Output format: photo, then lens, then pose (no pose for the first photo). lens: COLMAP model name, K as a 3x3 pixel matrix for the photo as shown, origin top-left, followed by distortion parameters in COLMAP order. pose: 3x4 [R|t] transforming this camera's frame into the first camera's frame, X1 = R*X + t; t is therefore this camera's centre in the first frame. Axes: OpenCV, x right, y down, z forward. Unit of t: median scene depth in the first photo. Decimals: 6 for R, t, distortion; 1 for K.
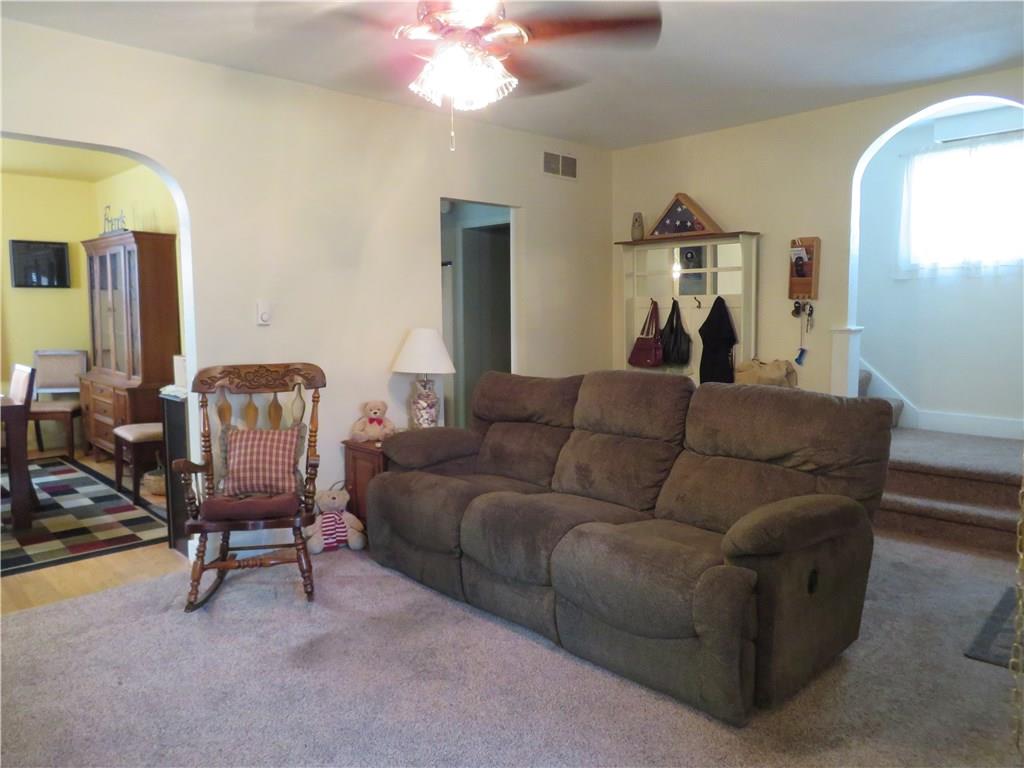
lens RADIAL K [[736.2, 0, 512.4], [0, 736.2, 385.1], [0, 0, 1]] dist [-0.013452, 0.009205]
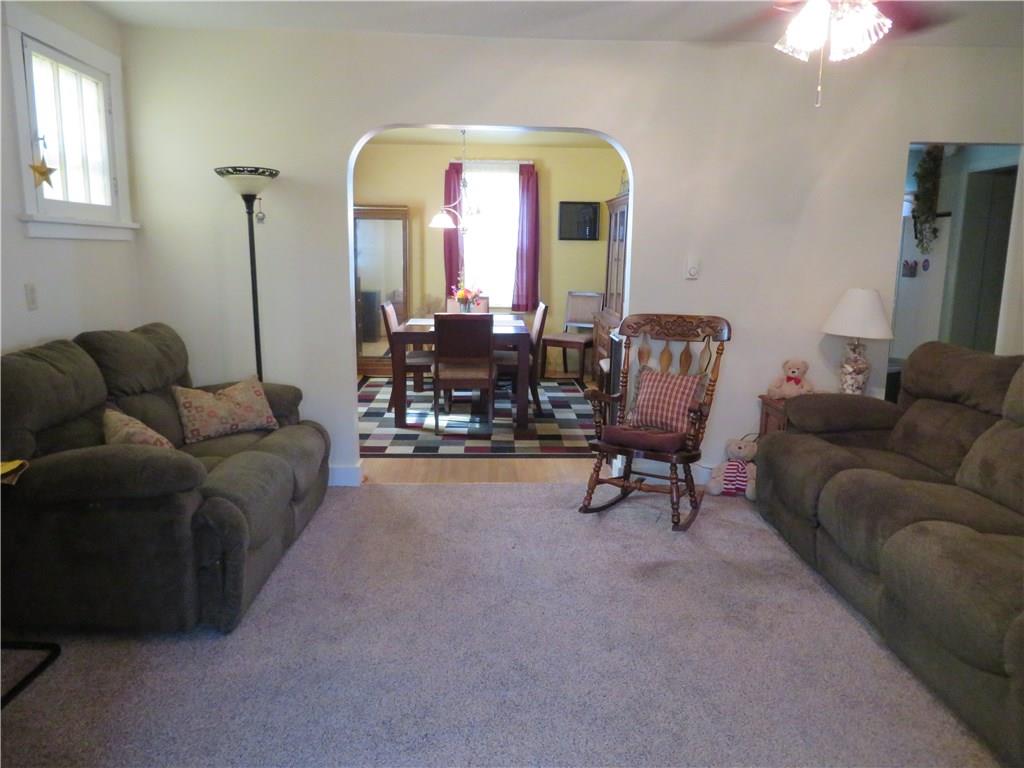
lens RADIAL K [[736.2, 0, 513.3], [0, 736.2, 386.2], [0, 0, 1]] dist [-0.013452, 0.009205]
pose [[0.742604, 0.132260, -0.656541, 0.222649], [-0.085578, 0.991009, 0.102843, -0.014971], [0.664240, -0.020186, 0.747247, 0.007517]]
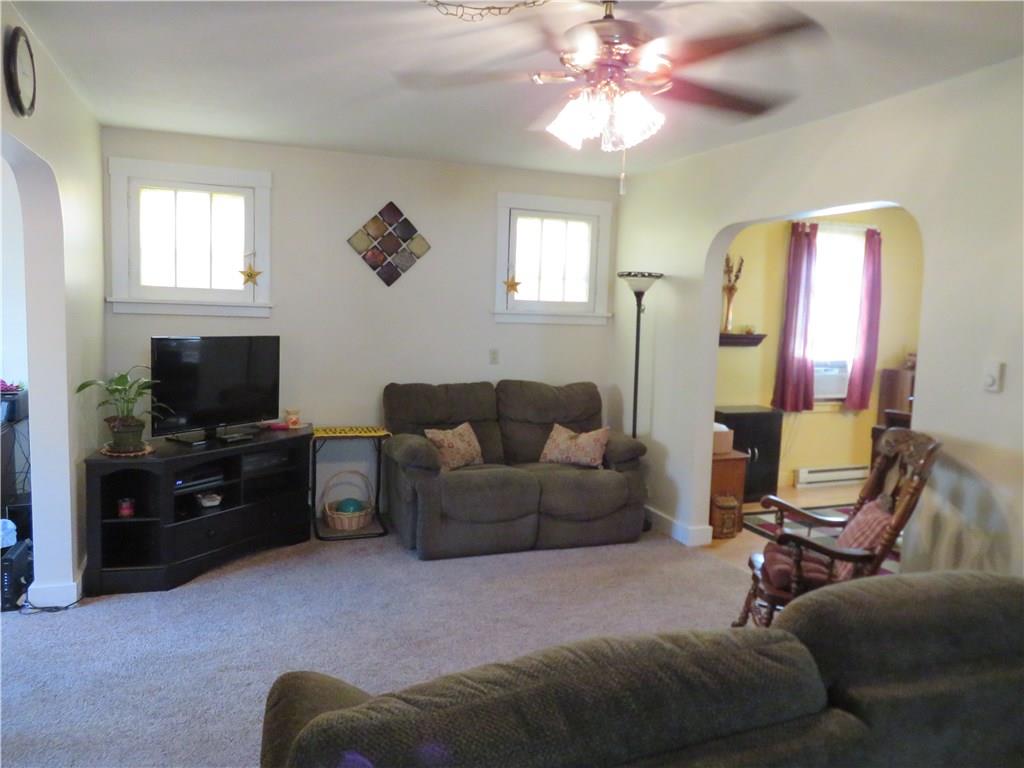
lens RADIAL K [[736.2, 0, 507.9], [0, 736.2, 378.3], [0, 0, 1]] dist [-0.013452, 0.009205]
pose [[-0.395800, 0.074369, -0.915321, 0.605004], [-0.122438, 0.983544, 0.132856, -0.148523], [0.910138, 0.164654, -0.380181, 0.929561]]
